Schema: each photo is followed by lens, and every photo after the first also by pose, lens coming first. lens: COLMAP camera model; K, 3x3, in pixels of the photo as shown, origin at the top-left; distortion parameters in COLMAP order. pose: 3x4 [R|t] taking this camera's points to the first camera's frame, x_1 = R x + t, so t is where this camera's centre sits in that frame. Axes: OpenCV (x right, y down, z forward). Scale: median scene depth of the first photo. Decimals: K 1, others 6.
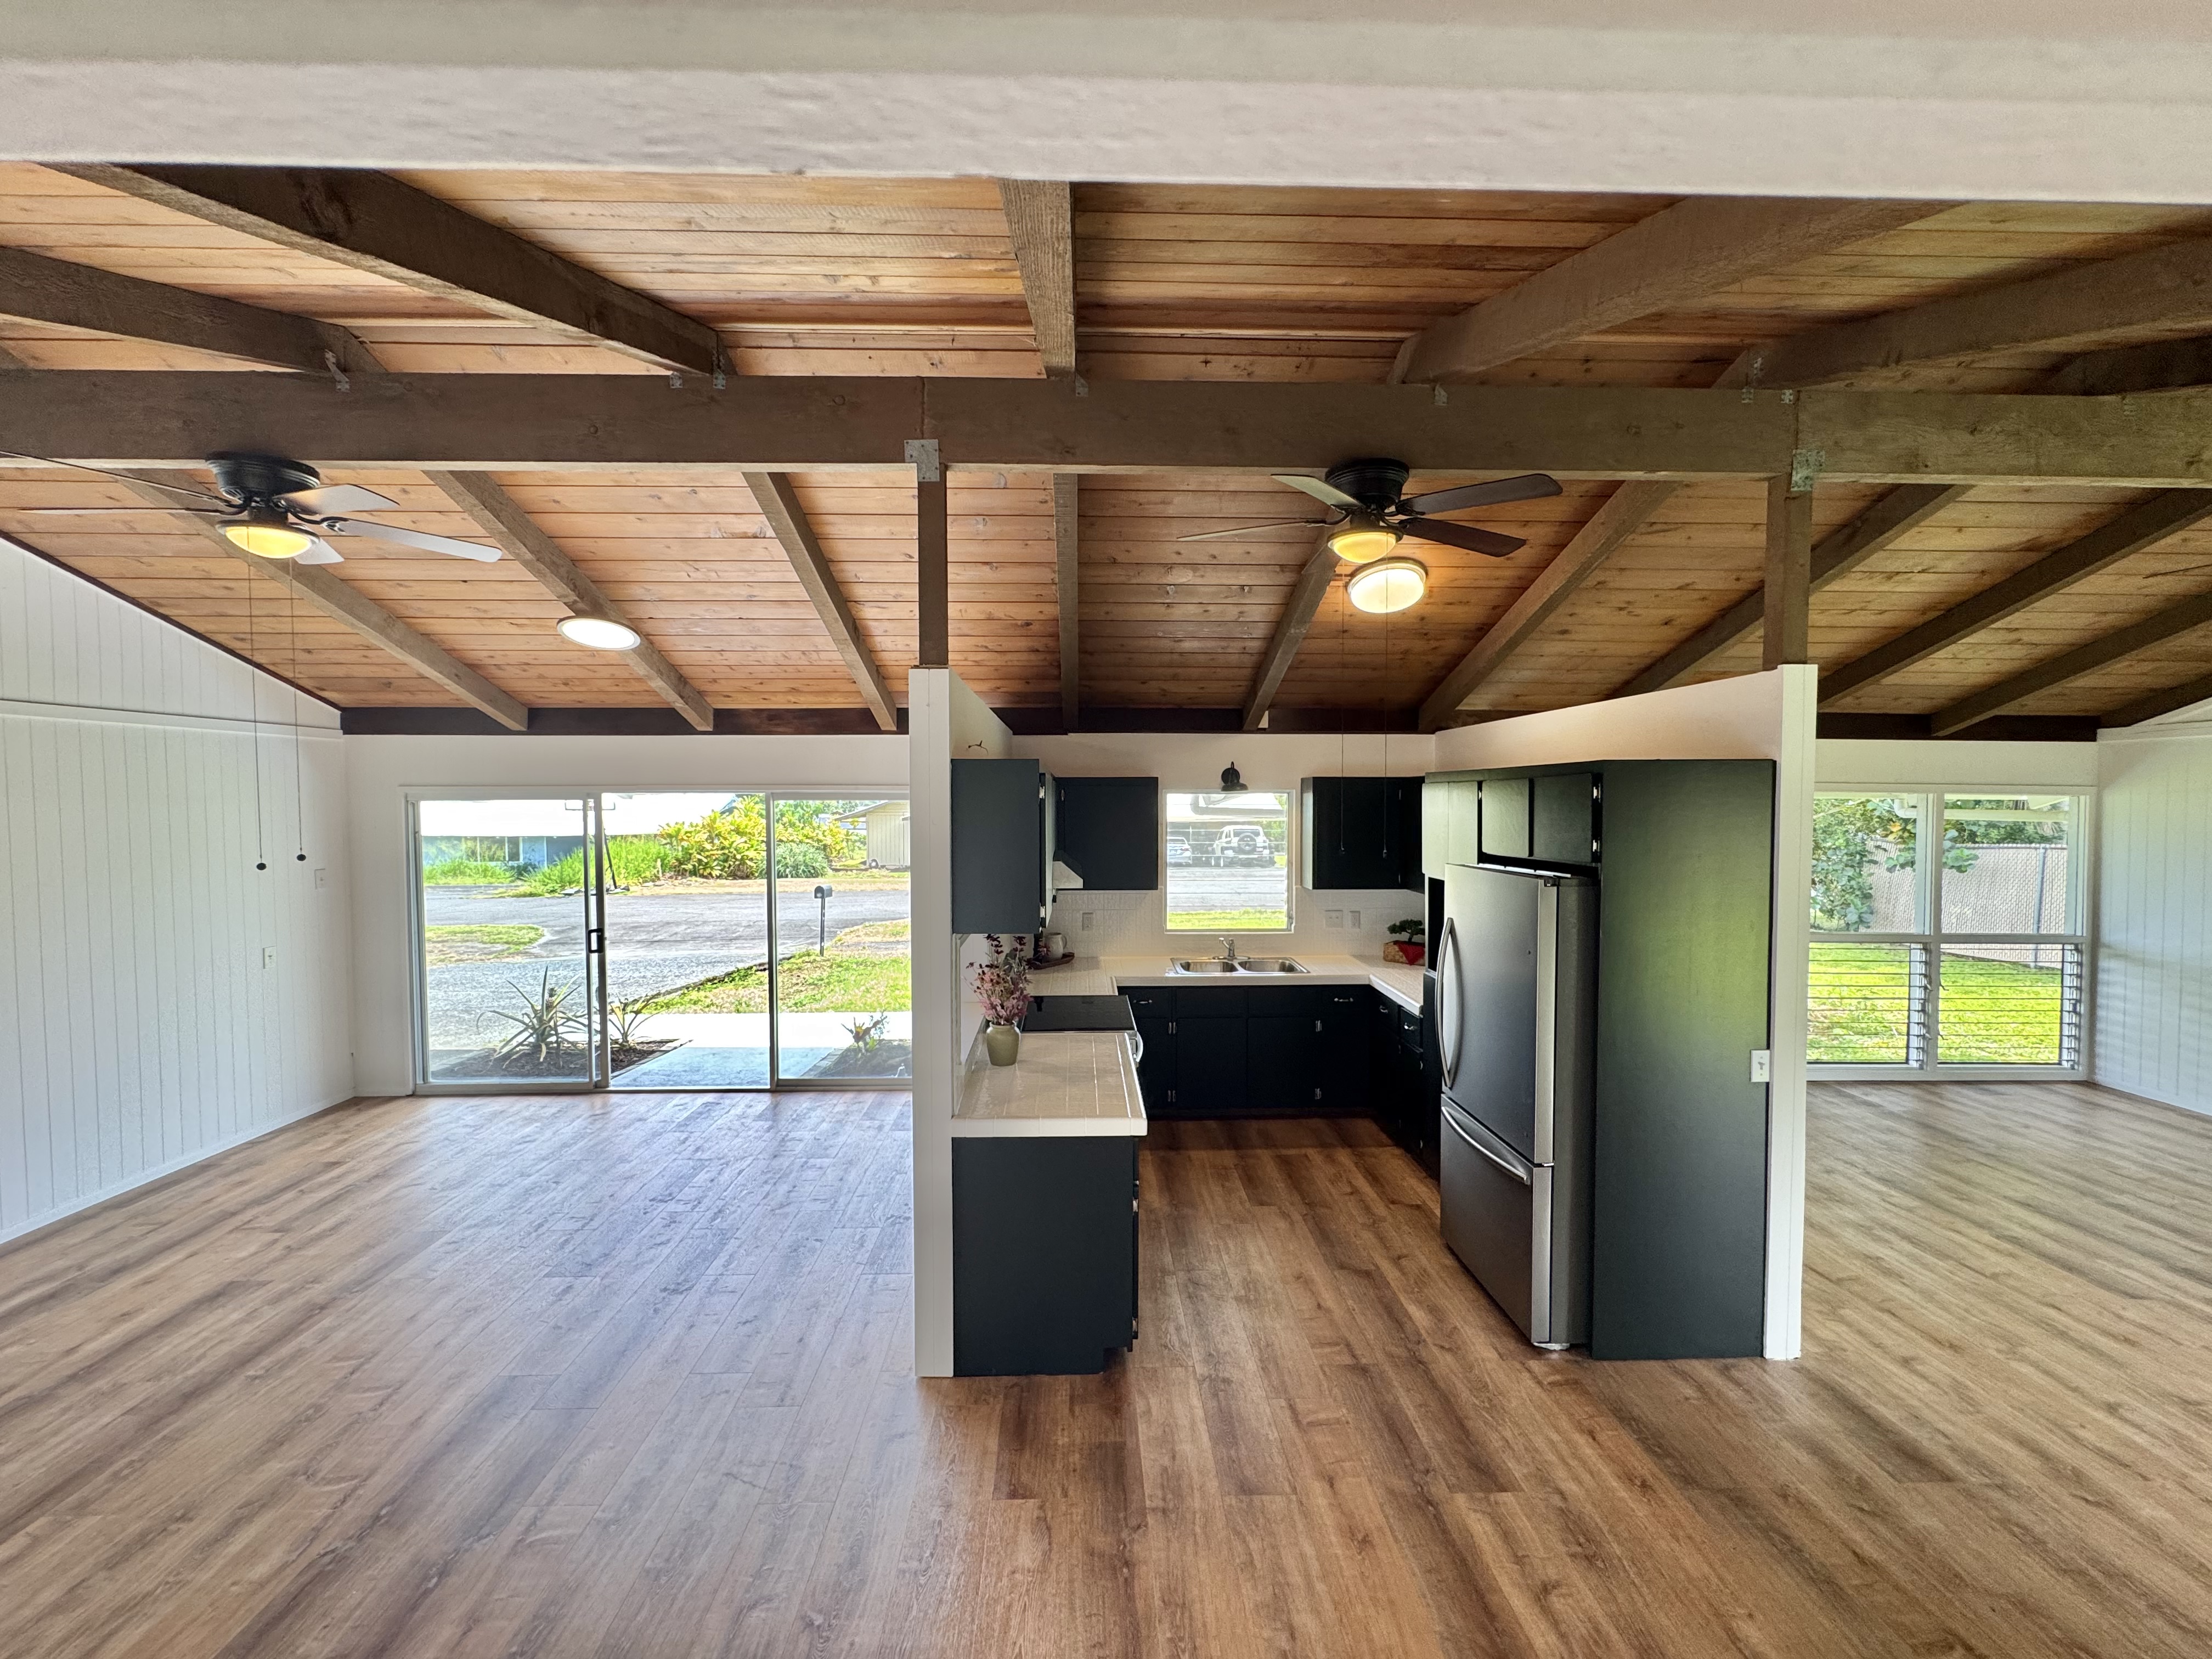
lens RADIAL K [[881.9, 0, 1106.0], [0, 881.9, 829.5], [0, 0, 1]] dist [0.000139, -0.000012]
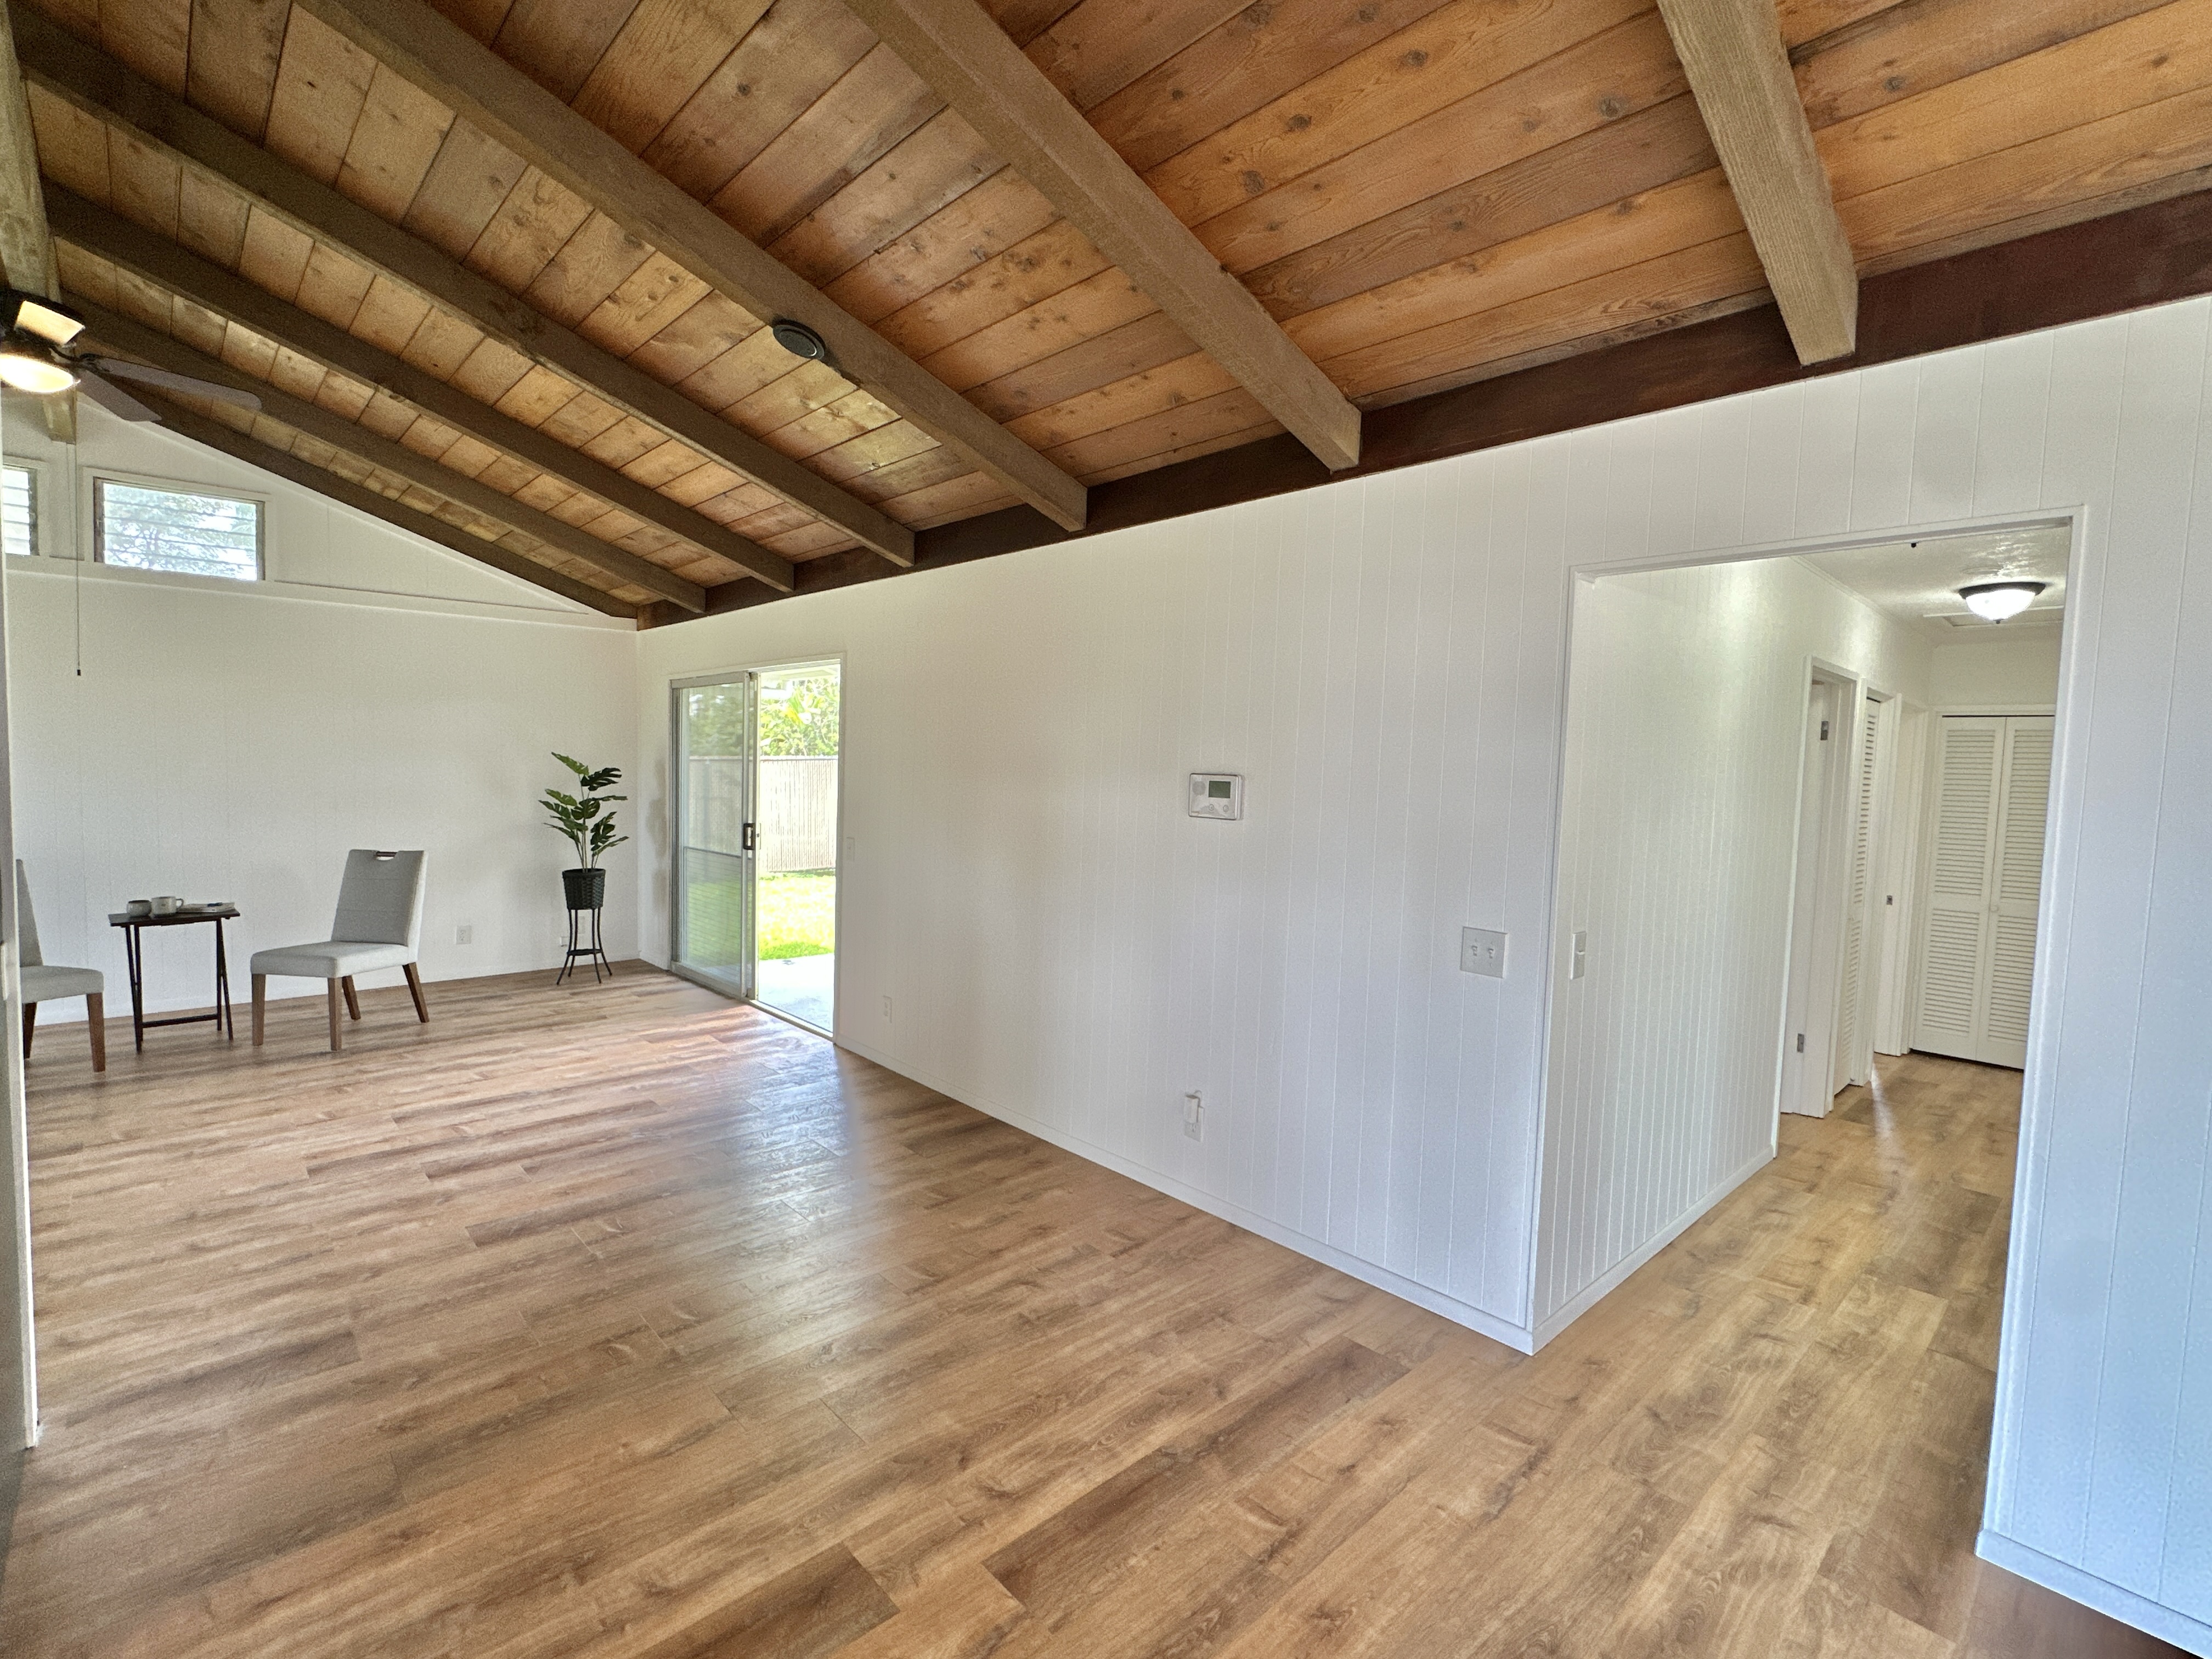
lens RADIAL K [[1021.5, 0, 1106.0], [0, 1021.5, 829.5], [0, 0, 1]] dist [-0.003043, -0.000822]
pose [[-0.658566, -0.061645, 0.749994, -0.150854], [-0.003171, 0.996858, 0.079152, 0.075756], [-0.752517, 0.049749, -0.656692, 0.561035]]
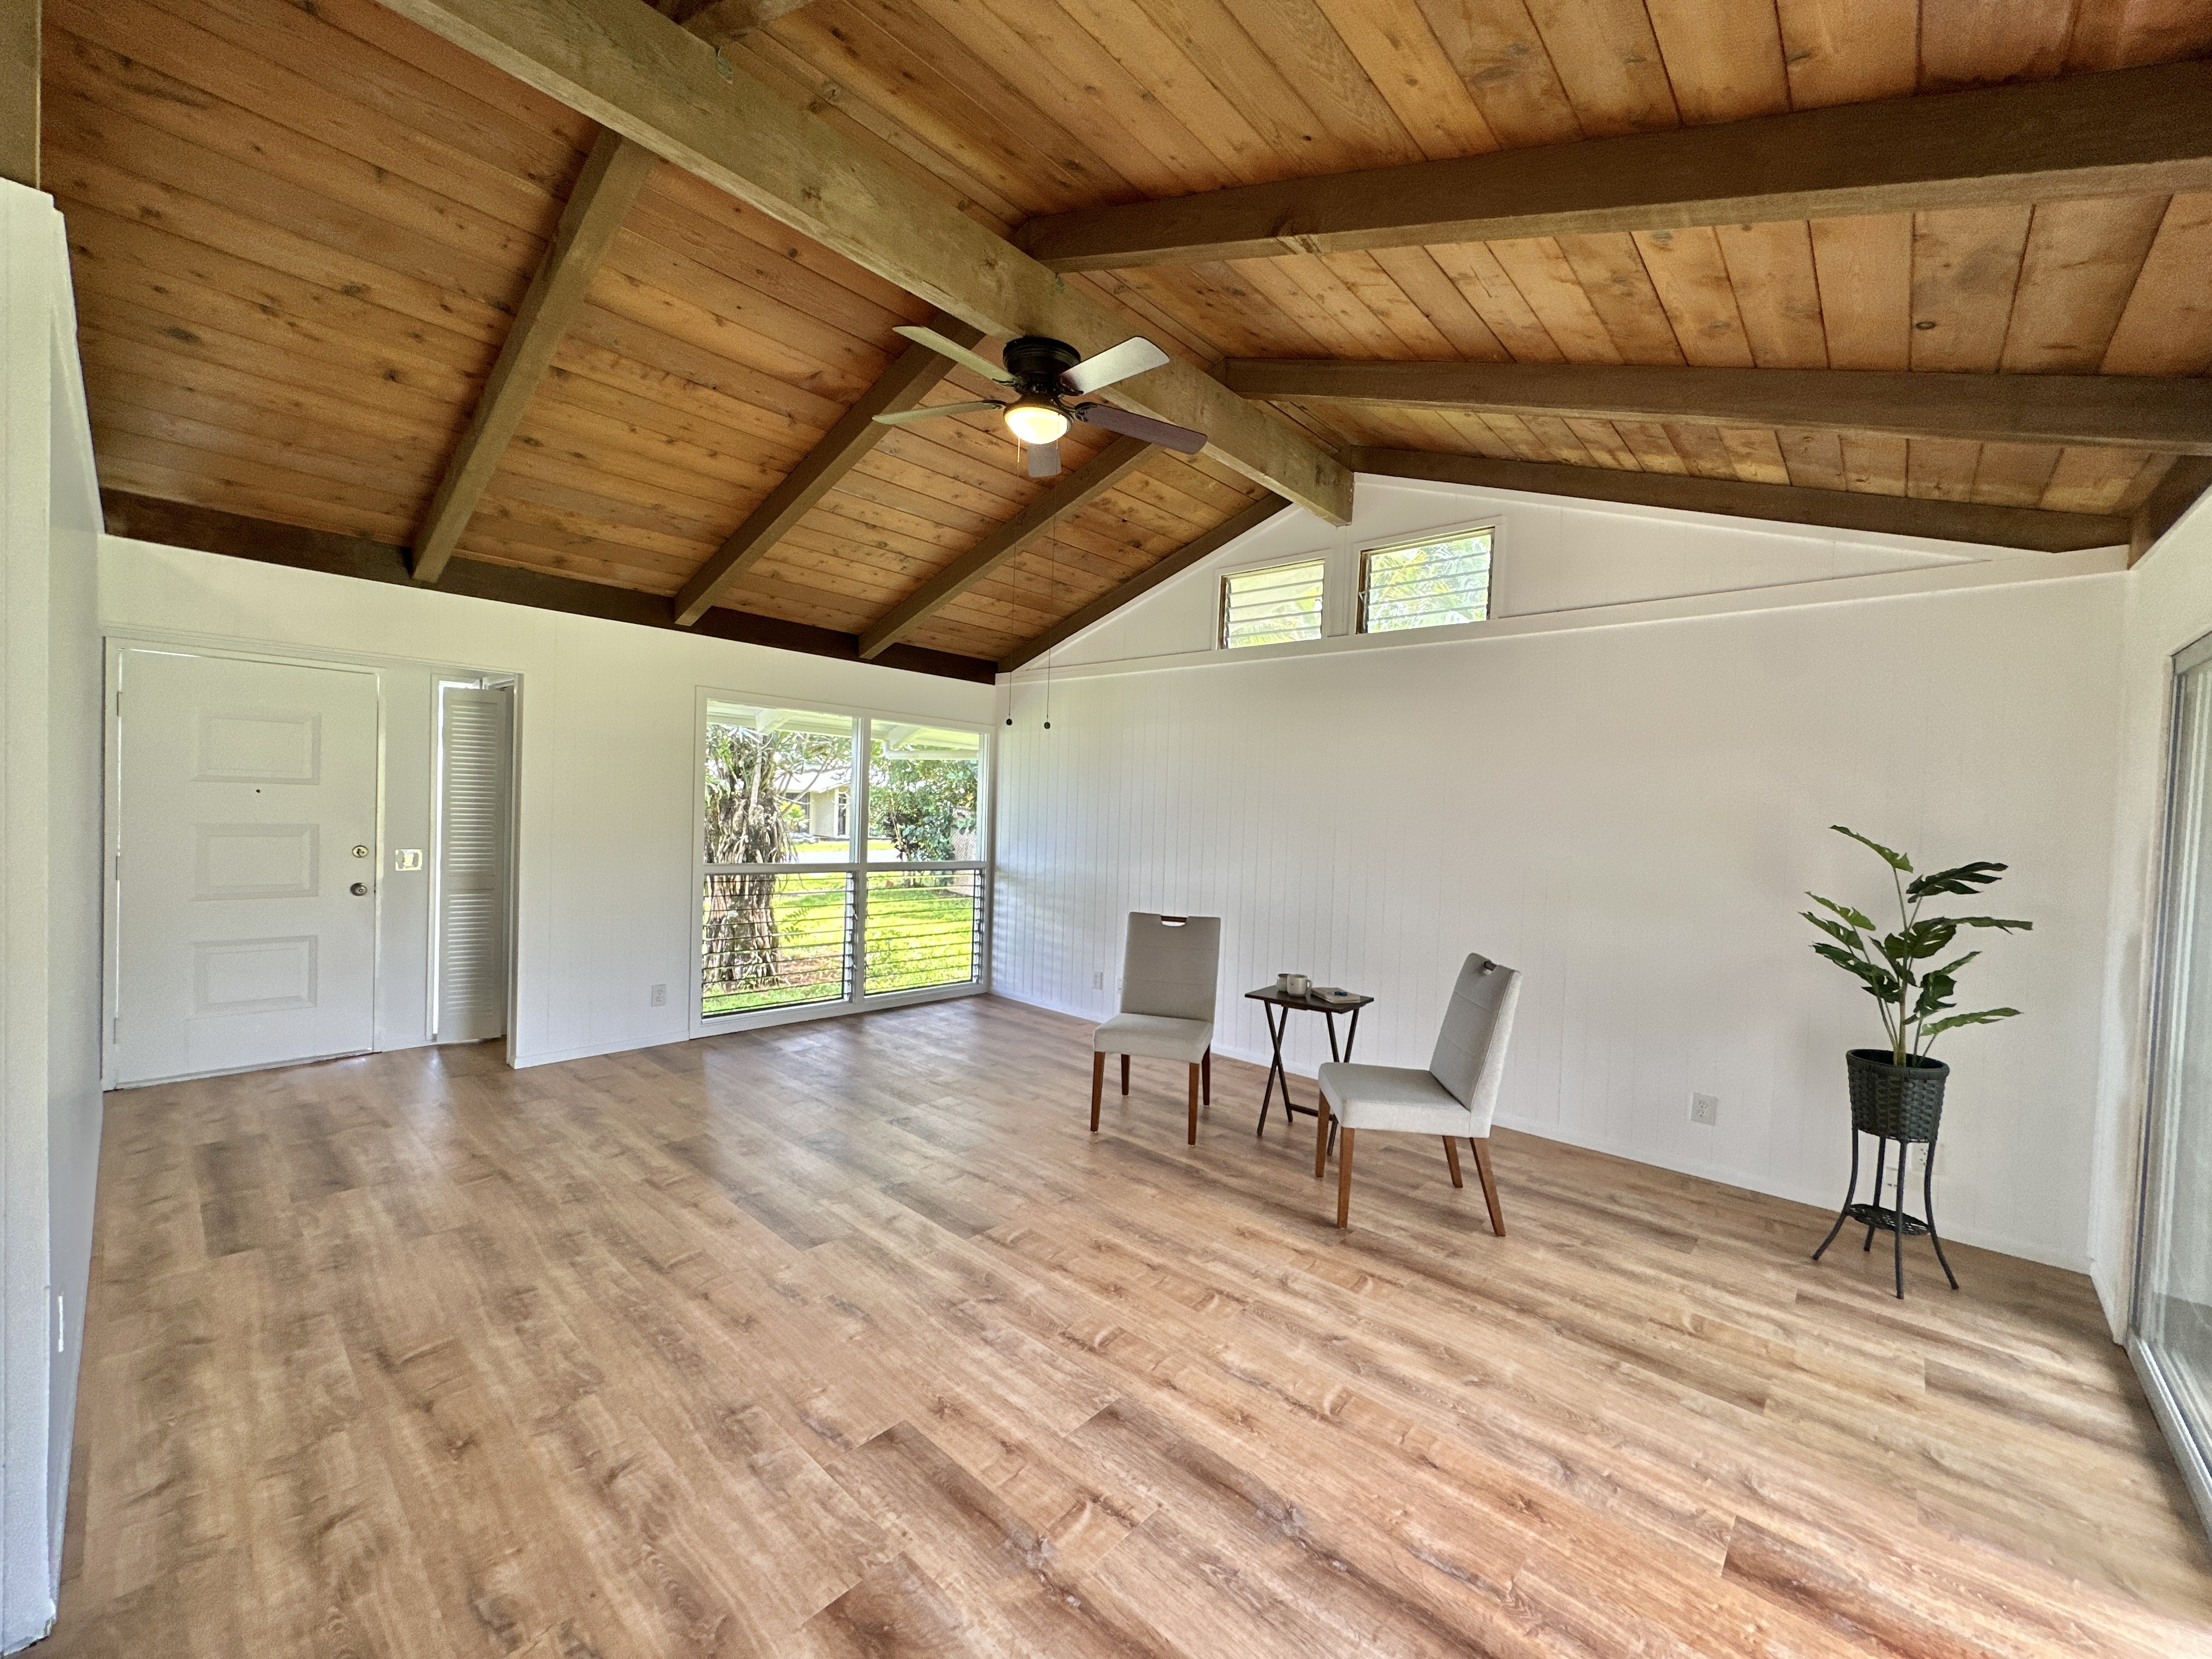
lens RADIAL K [[881.7, 0, 1106.0], [0, 881.7, 829.5], [0, 0, 1]] dist [-0.006816, 0.000173]
pose [[0.696646, 0.004929, 0.717398, 0.537683], [-0.014851, 0.999861, 0.007552, 0.089172], [-0.717261, -0.015915, 0.696623, 0.159899]]
